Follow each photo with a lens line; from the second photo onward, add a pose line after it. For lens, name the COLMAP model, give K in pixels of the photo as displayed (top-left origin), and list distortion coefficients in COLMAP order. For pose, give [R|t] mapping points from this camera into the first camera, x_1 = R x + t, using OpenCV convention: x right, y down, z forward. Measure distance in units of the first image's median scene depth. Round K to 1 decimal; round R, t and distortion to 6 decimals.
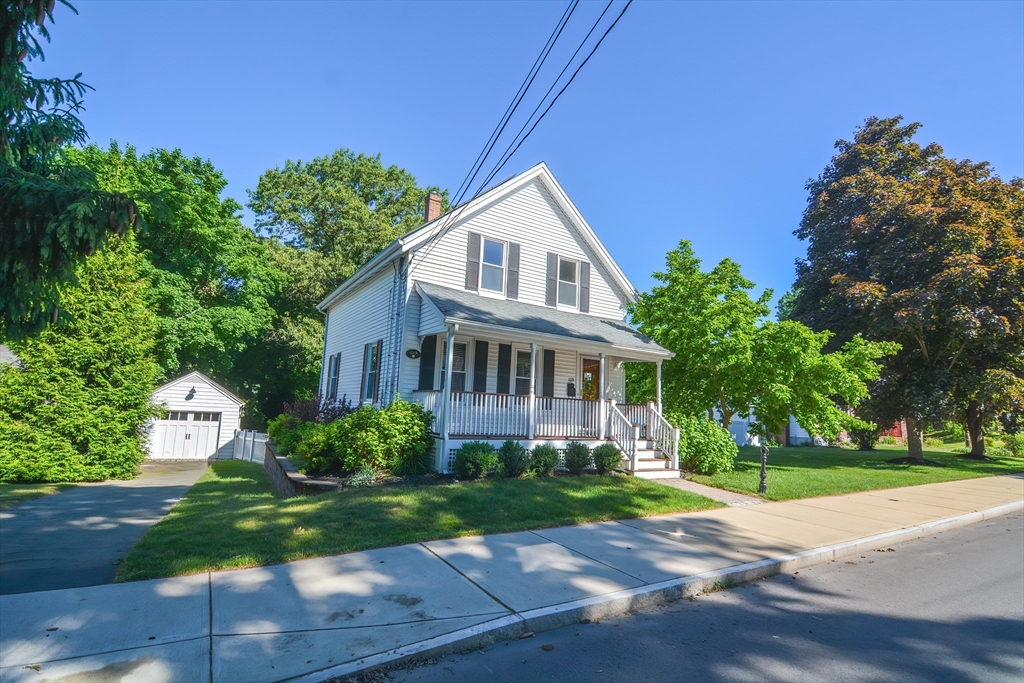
lens RADIAL K [[488.8, 0, 512.3], [0, 488.8, 326.8], [0, 0, 1]] dist [-0.001874, -0.008868]
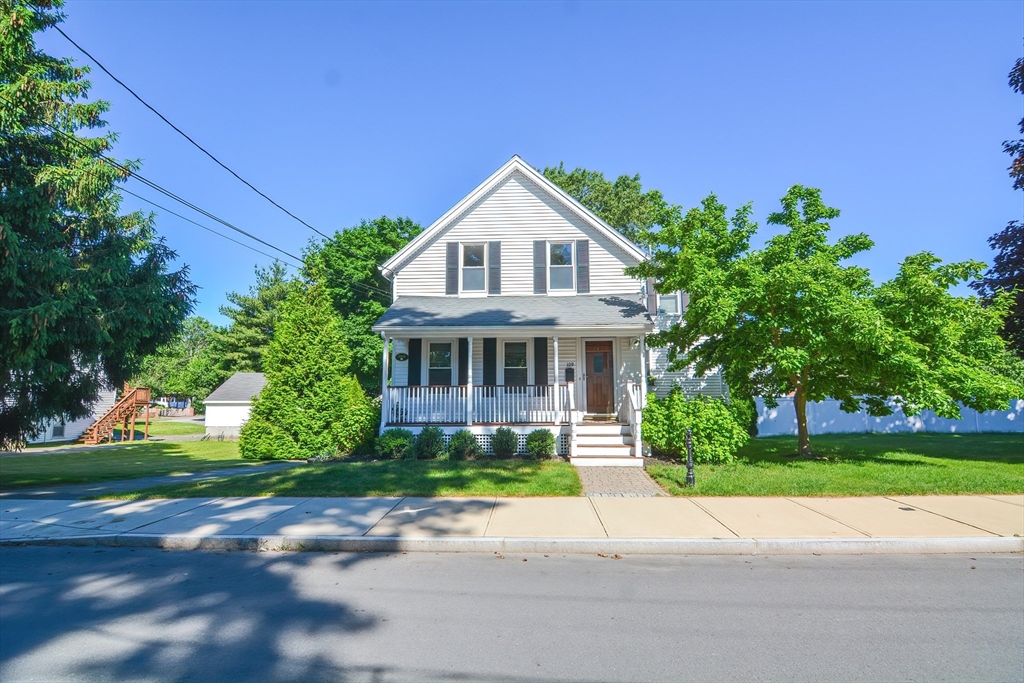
lens RADIAL K [[488.8, 0, 507.9], [0, 488.8, 323.1], [0, 0, 1]] dist [-0.001874, -0.008868]
pose [[0.810845, -0.137450, -0.568892, 0.632054], [0.141458, 0.989238, -0.037390, 0.049246], [0.567909, -0.050156, 0.821562, 0.145242]]
